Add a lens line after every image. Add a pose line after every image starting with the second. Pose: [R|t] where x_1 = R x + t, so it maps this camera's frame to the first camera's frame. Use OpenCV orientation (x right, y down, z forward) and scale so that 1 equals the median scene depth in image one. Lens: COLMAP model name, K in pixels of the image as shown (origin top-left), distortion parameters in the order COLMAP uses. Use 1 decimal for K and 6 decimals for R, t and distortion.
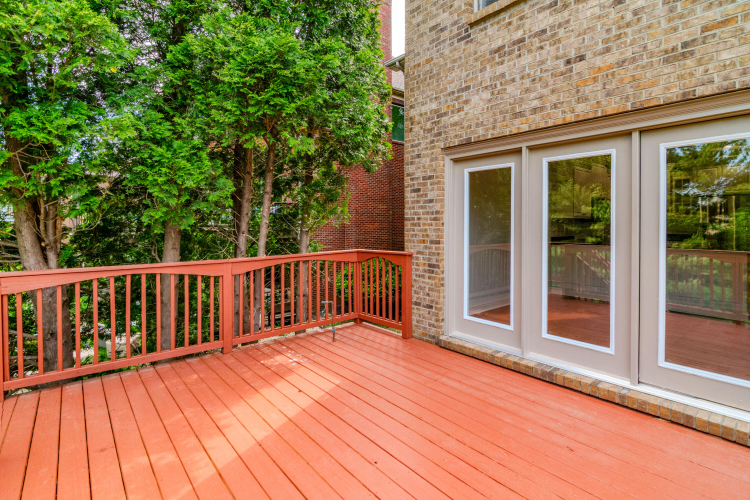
lens RADIAL K [[378.1, 0, 374.3], [0, 378.1, 226.5], [0, 0, 1]] dist [-0.001164, -0.000521]
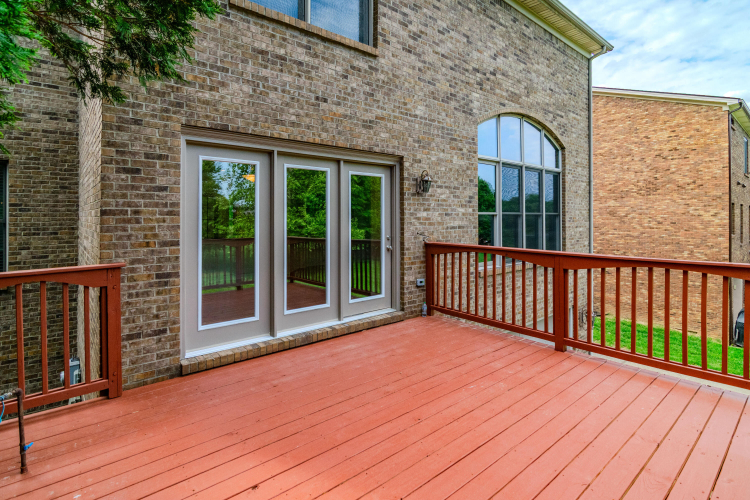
lens RADIAL K [[383.8, 0, 380.1], [0, 383.8, 219.0], [0, 0, 1]] dist [-0.004013, -0.000598]
pose [[-0.034734, -0.001243, 0.999396, -0.777364], [0.012839, 0.999916, 0.001690, -0.005202], [-0.999314, 0.012890, -0.034716, 0.750935]]
